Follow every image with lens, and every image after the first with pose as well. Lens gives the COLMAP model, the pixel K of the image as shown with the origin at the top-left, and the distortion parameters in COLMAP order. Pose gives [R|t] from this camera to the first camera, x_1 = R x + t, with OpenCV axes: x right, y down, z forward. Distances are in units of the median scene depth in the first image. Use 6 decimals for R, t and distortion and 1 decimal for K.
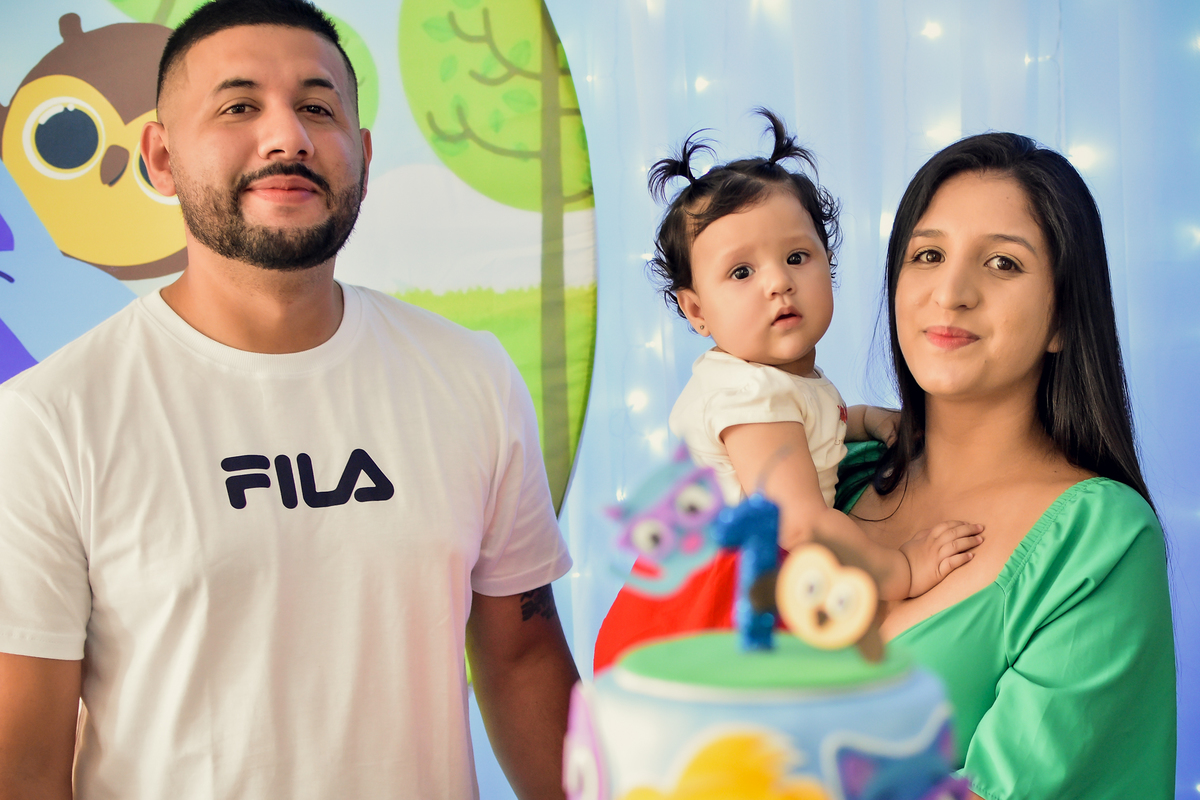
lens RADIAL K [[2022.1, 0, 611.3], [0, 2022.1, 411.0], [0, 0, 1]] dist [0.193246, 0.000000]
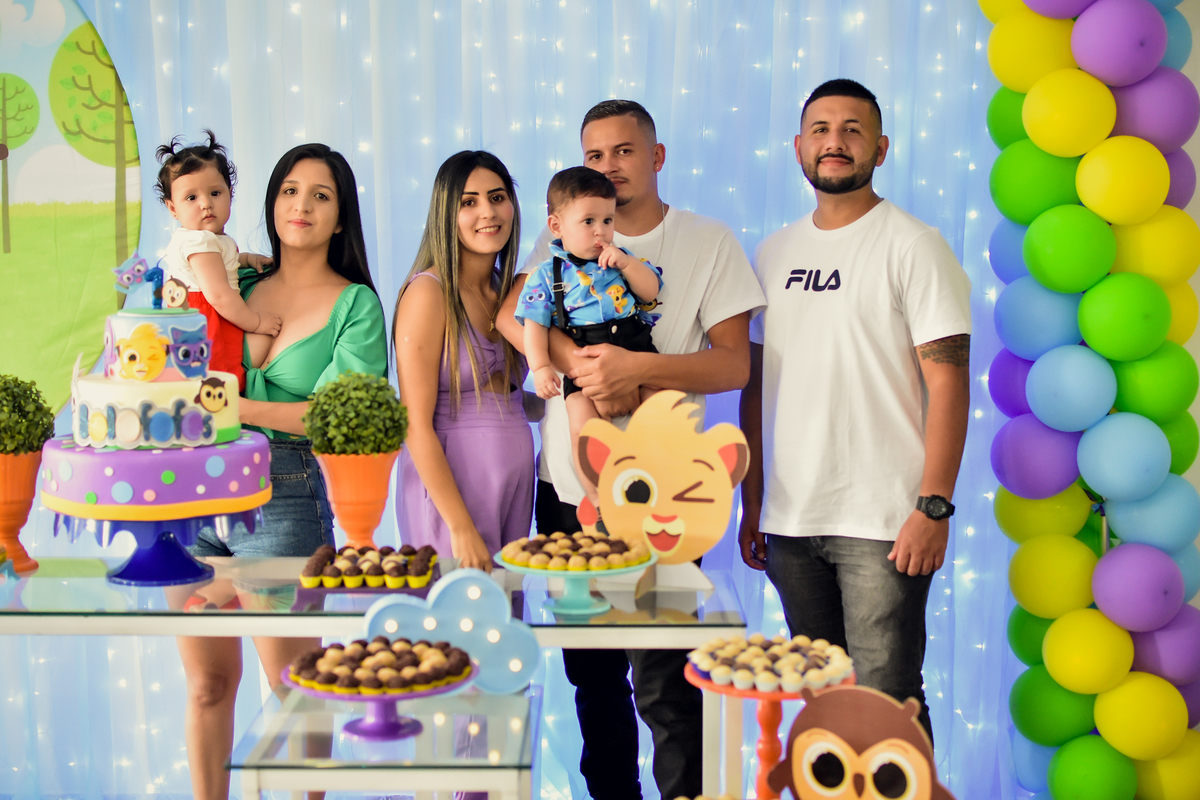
lens RADIAL K [[1835.9, 0, 552.9], [0, 1835.9, 400.5], [0, 0, 1]] dist [0.003951, 0.000000]
pose [[0.985315, -0.001936, 0.170738, 0.093550], [-0.007646, 0.998432, 0.055446, 0.041383], [-0.170578, -0.055937, 0.983755, -1.073831]]
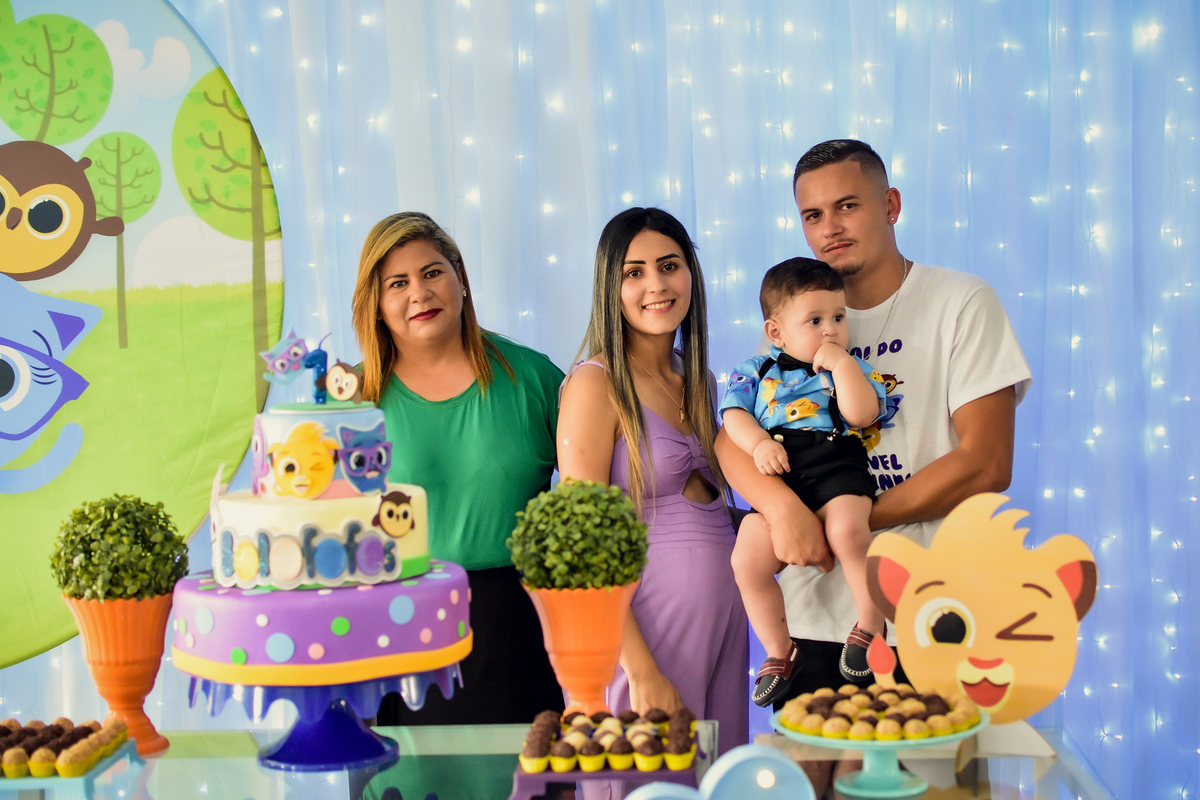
lens RADIAL K [[1907.7, 0, 610.2], [0, 1907.7, 374.4], [0, 0, 1]] dist [0.000595, 0.000000]
pose [[0.990698, -0.017269, 0.134981, 0.051023], [0.019626, 0.999677, -0.016147, 0.056604], [-0.134658, 0.018646, 0.990717, -0.750745]]
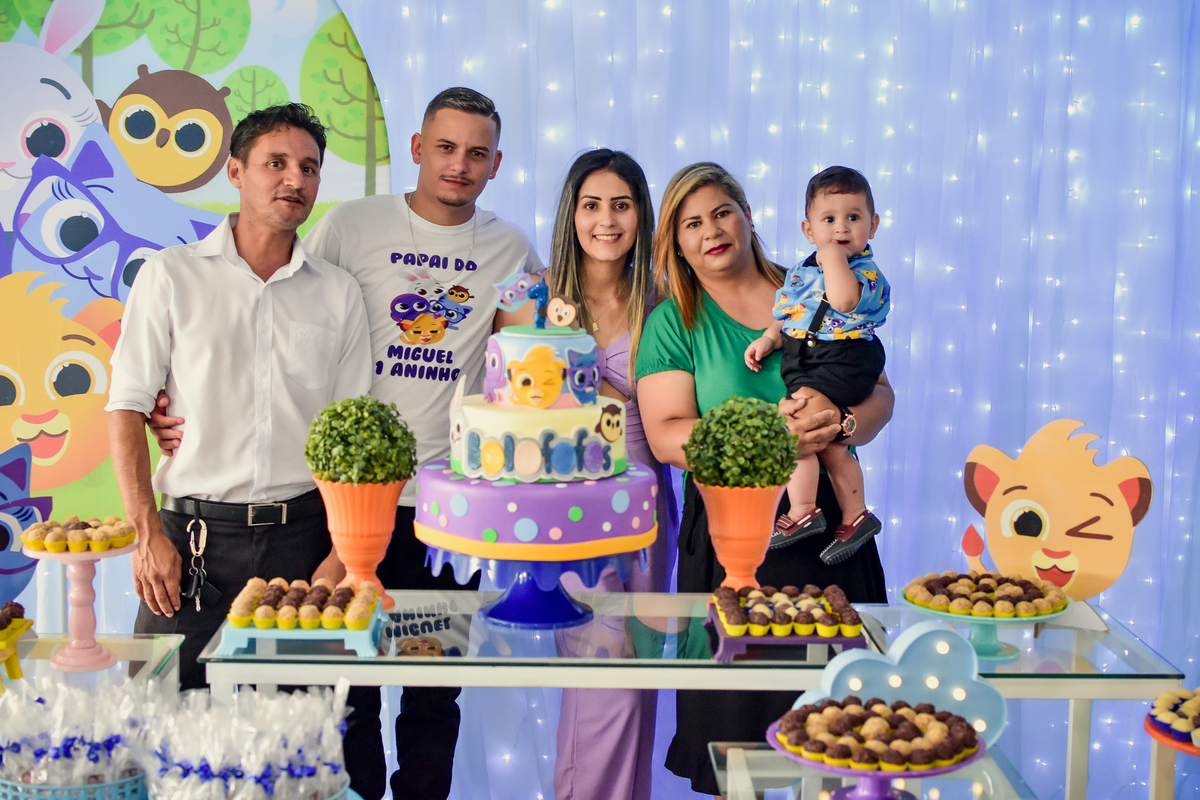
lens RADIAL K [[1736.1, 0, 512.3], [0, 1736.1, 387.9], [0, 0, 1]] dist [-0.007345, 0.000000]
pose [[0.979467, 0.006780, 0.201489, -0.249165], [-0.020131, 0.997728, 0.064288, 0.013852], [-0.200595, -0.067025, 0.977379, -0.822018]]
